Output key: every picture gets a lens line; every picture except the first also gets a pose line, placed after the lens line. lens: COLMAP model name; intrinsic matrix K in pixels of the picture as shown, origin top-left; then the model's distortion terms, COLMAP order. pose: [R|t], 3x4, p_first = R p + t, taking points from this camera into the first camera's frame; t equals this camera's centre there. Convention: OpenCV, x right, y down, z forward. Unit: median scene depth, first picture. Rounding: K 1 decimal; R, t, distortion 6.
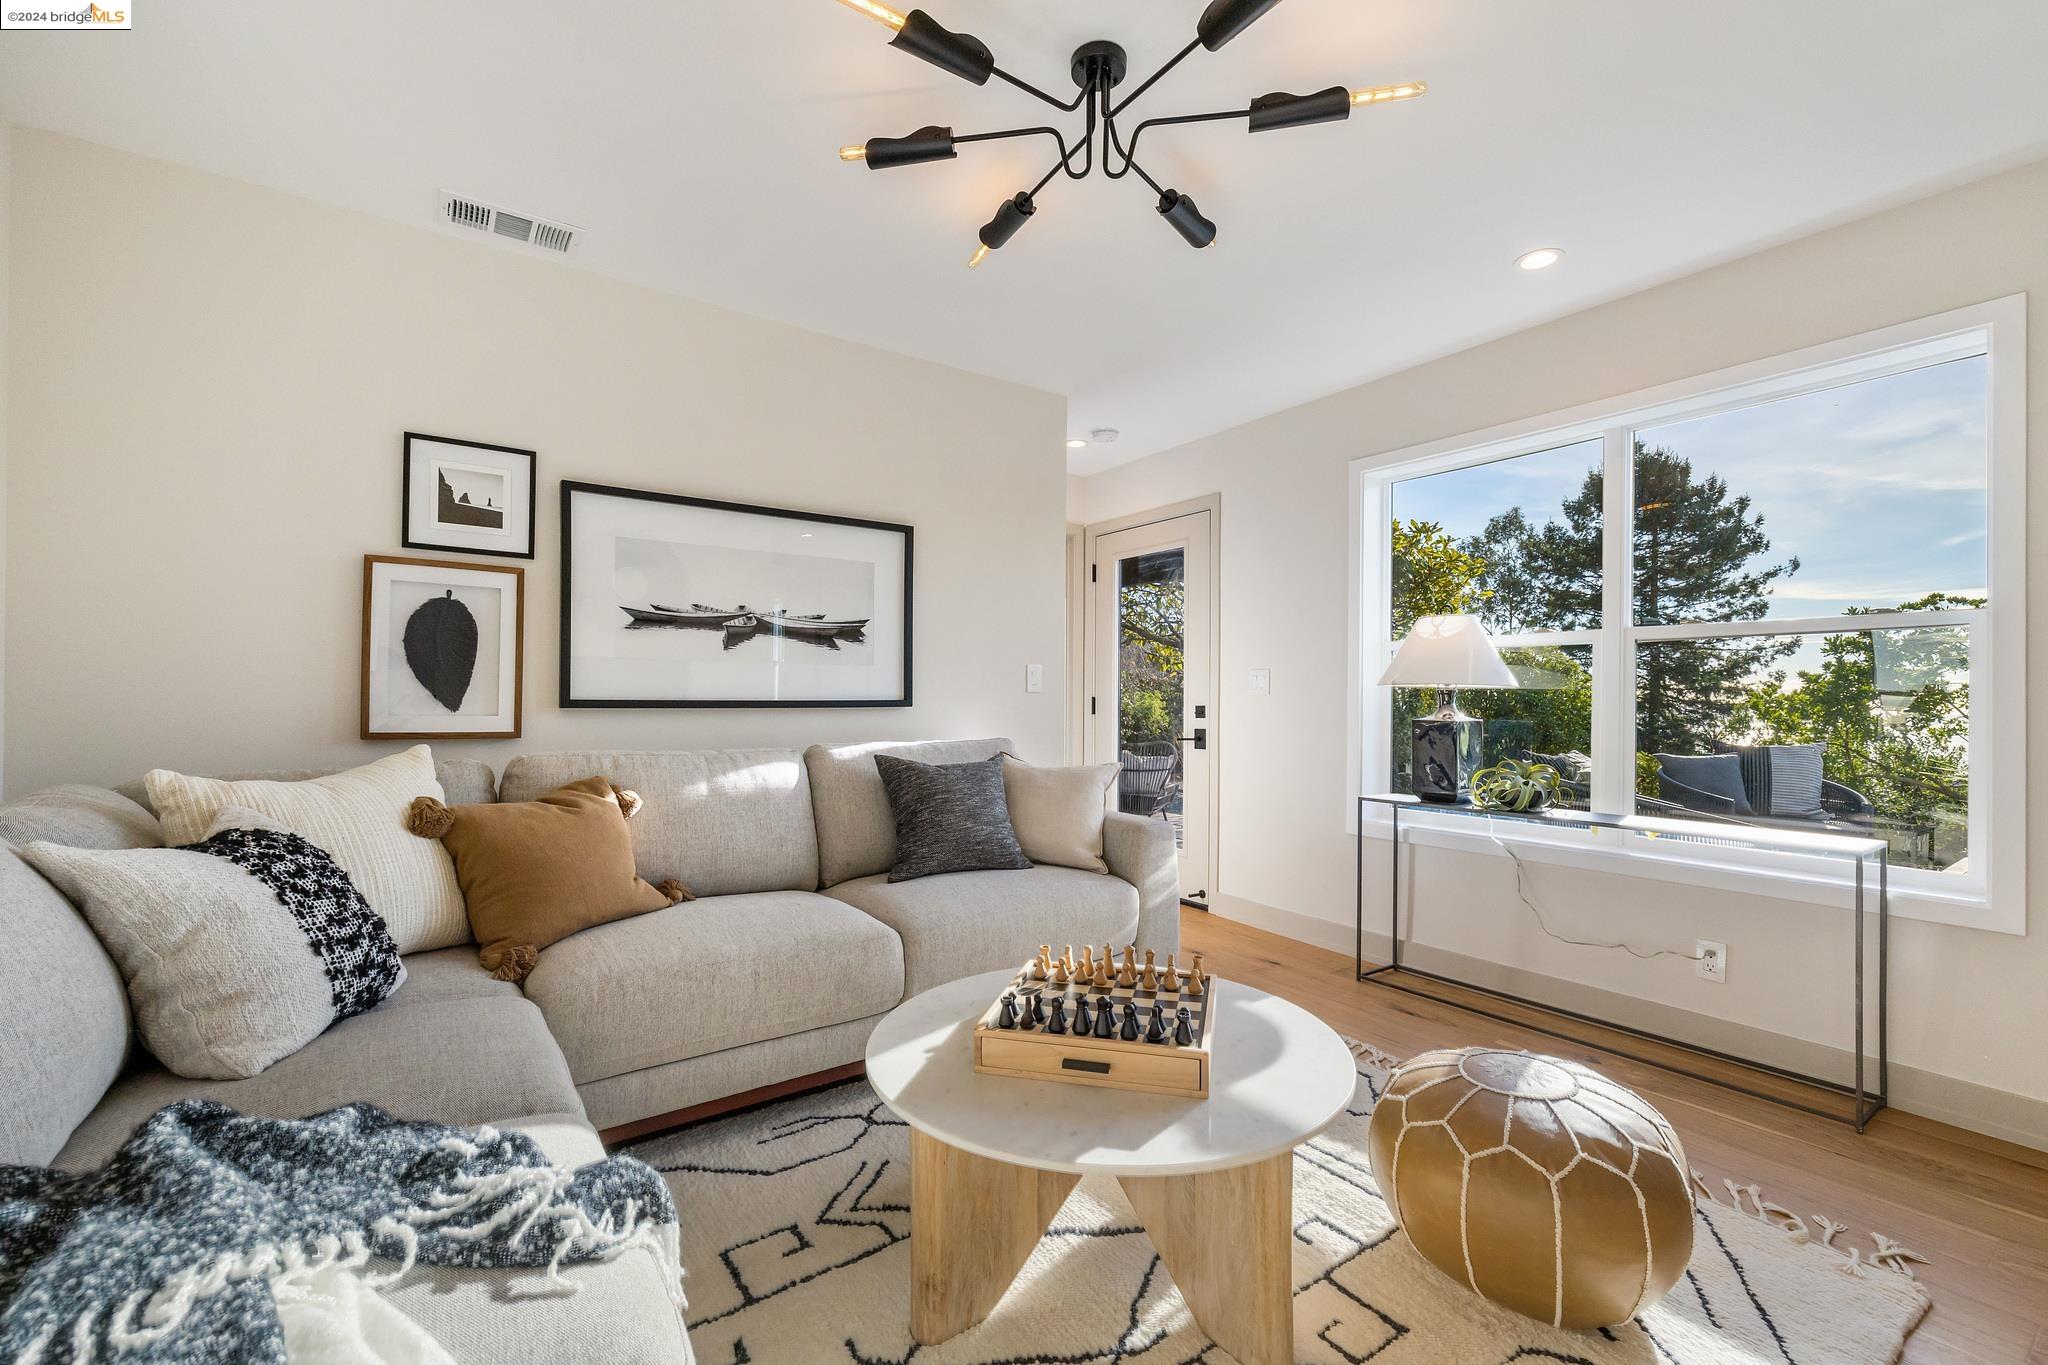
lens RADIAL K [[855.2, 0, 1019.9], [0, 855.2, 701.2], [0, 0, 1]] dist [0.000392, 0.000001]
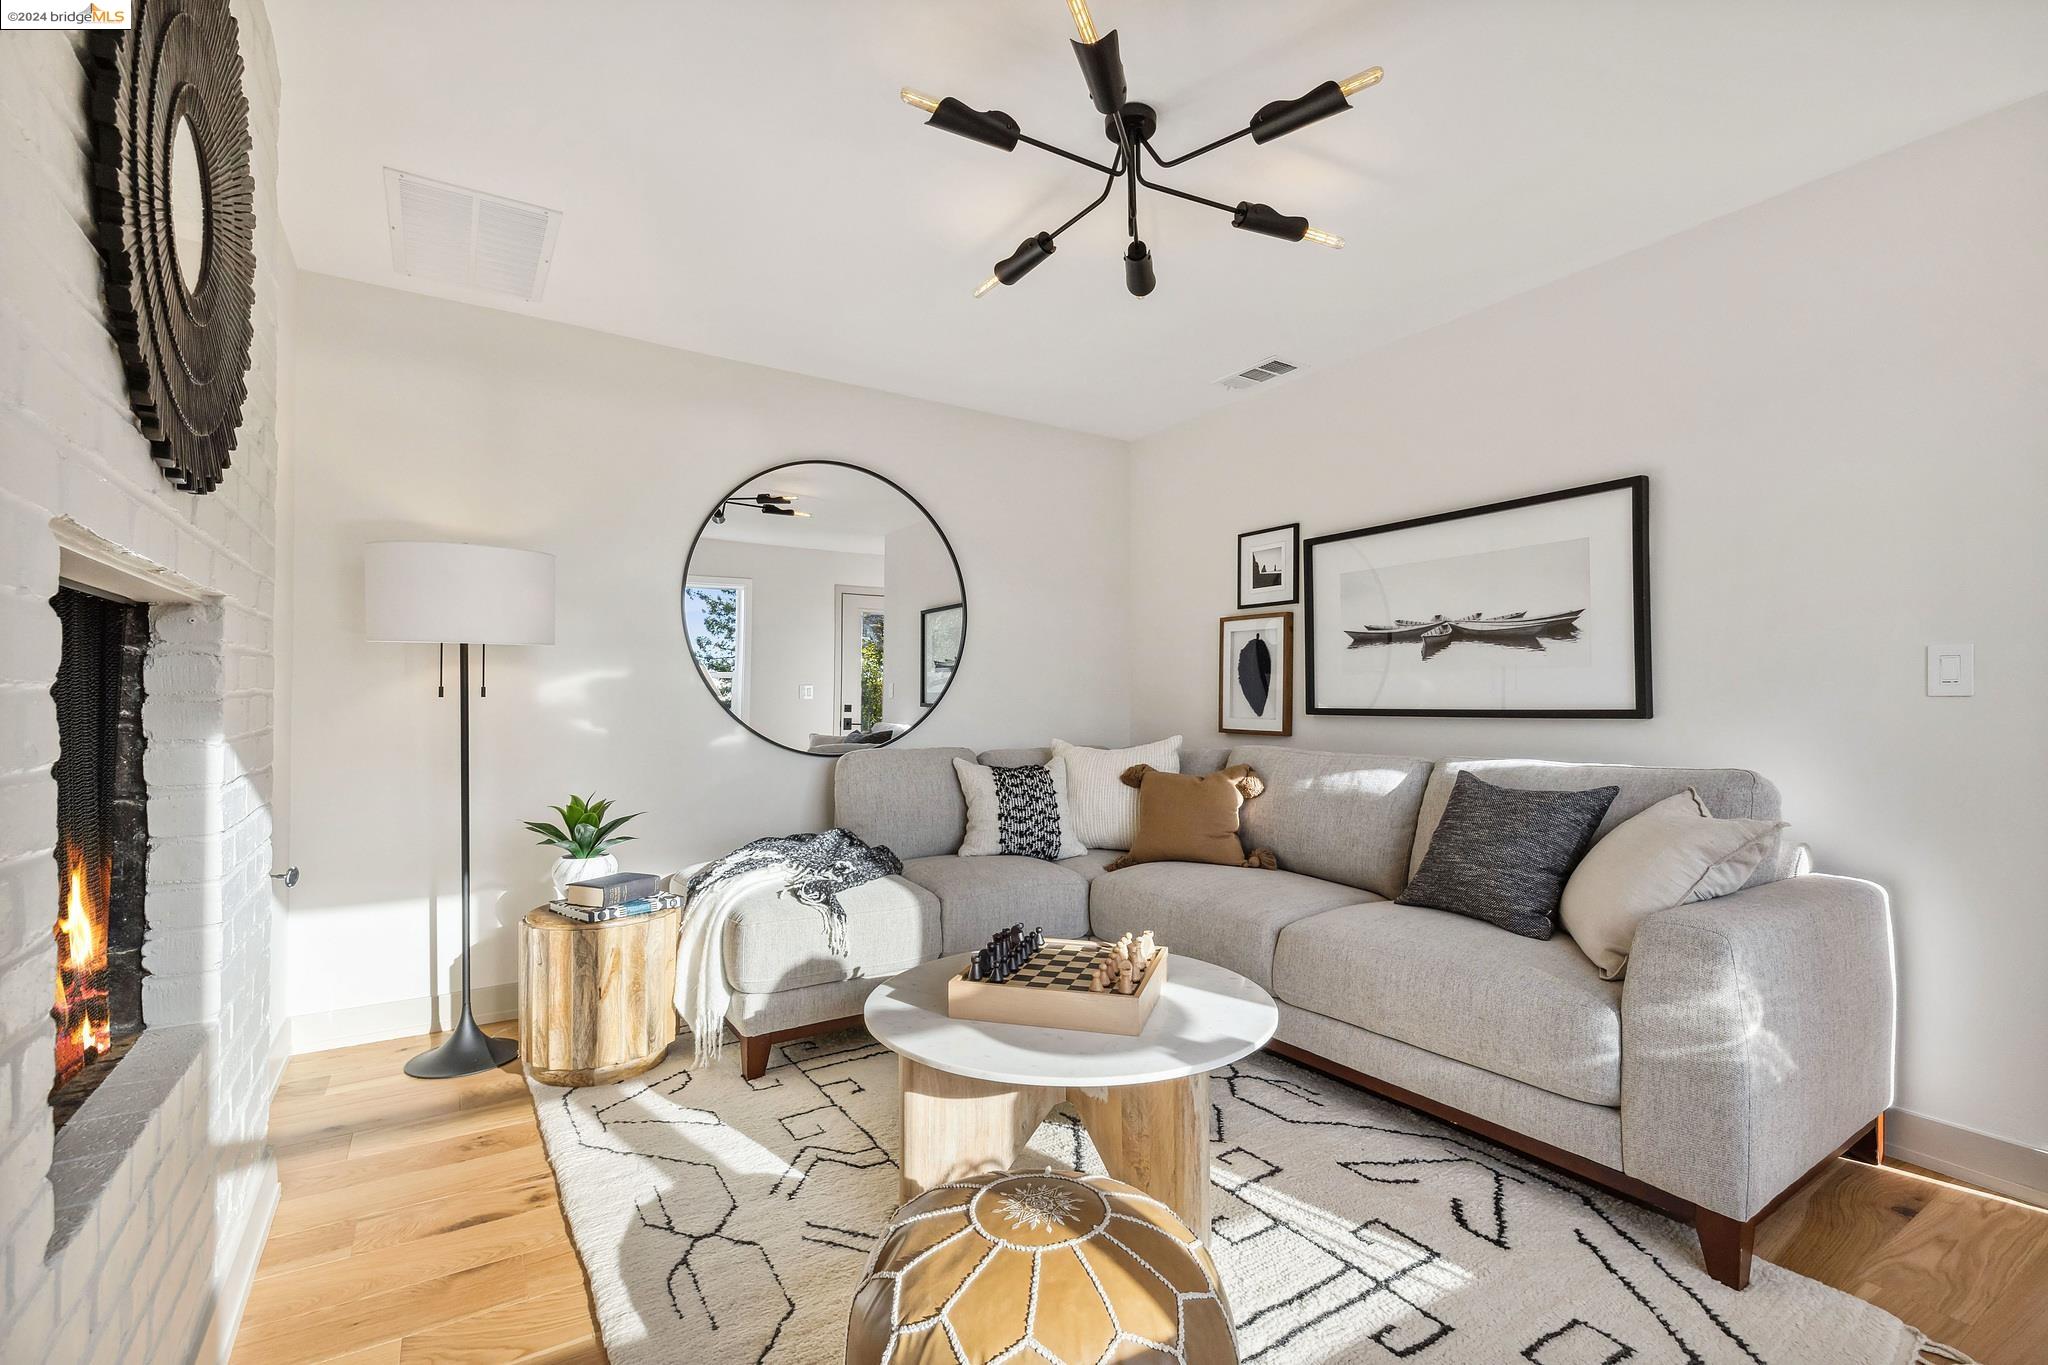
lens RADIAL K [[918.5, 0, 1023.6], [0, 918.5, 691.5], [0, 0, 1]] dist [0.014367, 0.000392]
pose [[-0.040469, -0.017299, -0.999031, 0.817602], [-0.004474, 0.999843, -0.017131, -0.001268], [0.999171, 0.003777, -0.040541, 0.586625]]
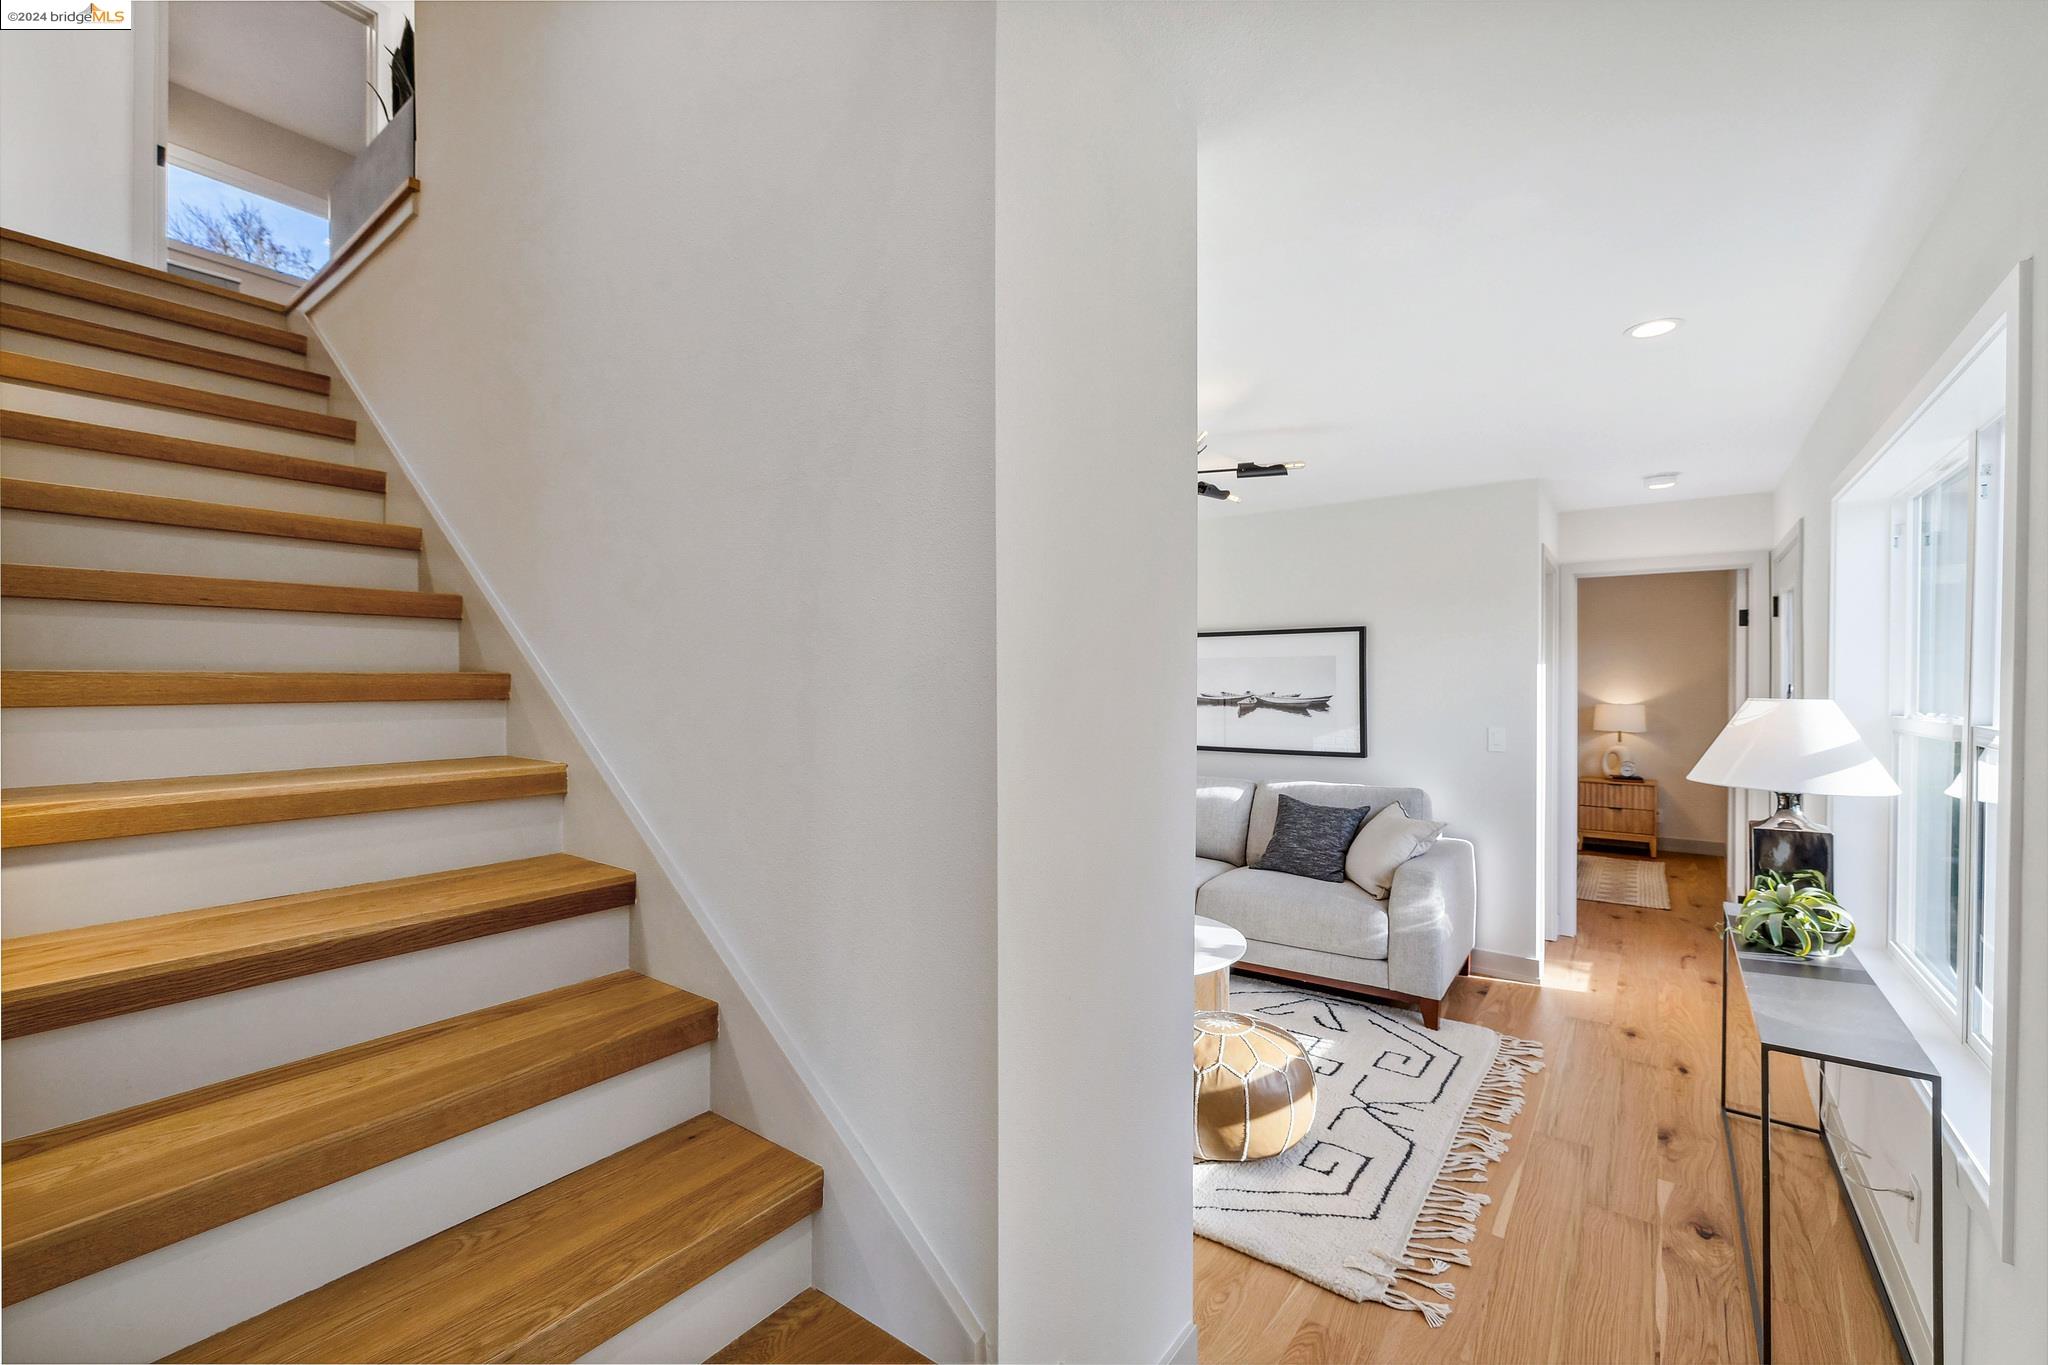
lens RADIAL K [[857.7, 0, 1019.7], [0, 857.7, 677.3], [0, 0, 1]] dist [0.000675, 0.000018]
pose [[0.304038, -0.014629, -0.952548, 1.196177], [-0.004566, 0.999848, -0.016813, -0.114368], [0.952649, 0.009461, 0.303925, 0.068564]]
